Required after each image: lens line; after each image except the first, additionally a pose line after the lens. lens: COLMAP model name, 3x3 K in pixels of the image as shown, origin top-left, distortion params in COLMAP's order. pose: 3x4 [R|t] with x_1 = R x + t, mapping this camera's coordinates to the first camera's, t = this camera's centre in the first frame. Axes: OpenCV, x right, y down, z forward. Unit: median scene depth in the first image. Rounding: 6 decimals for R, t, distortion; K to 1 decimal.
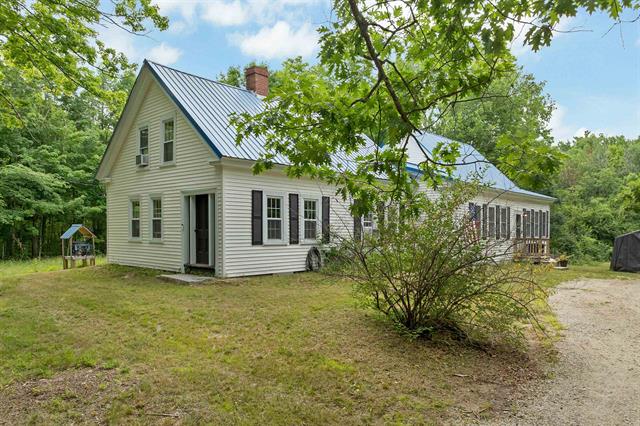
lens RADIAL K [[459.0, 0, 319.4], [0, 459.0, 230.5], [0, 0, 1]] dist [-0.038579, 0.002031]
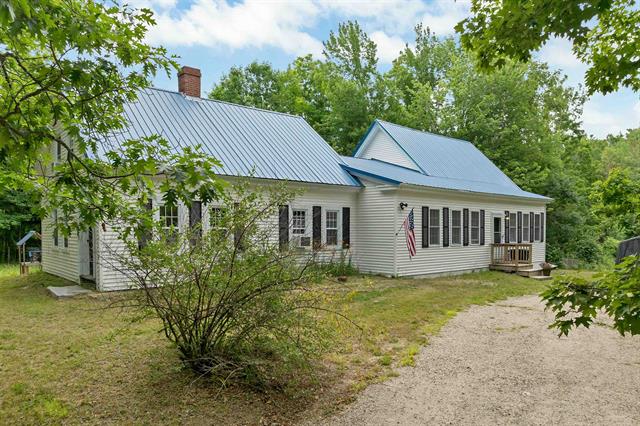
lens RADIAL K [[459.0, 0, 319.4], [0, 459.0, 230.5], [0, 0, 1]] dist [-0.038579, 0.002031]
pose [[0.994244, -0.002551, -0.107107, 0.185227], [0.002865, 0.999992, 0.002777, -0.013226], [0.107099, -0.003068, 0.994244, 0.059113]]
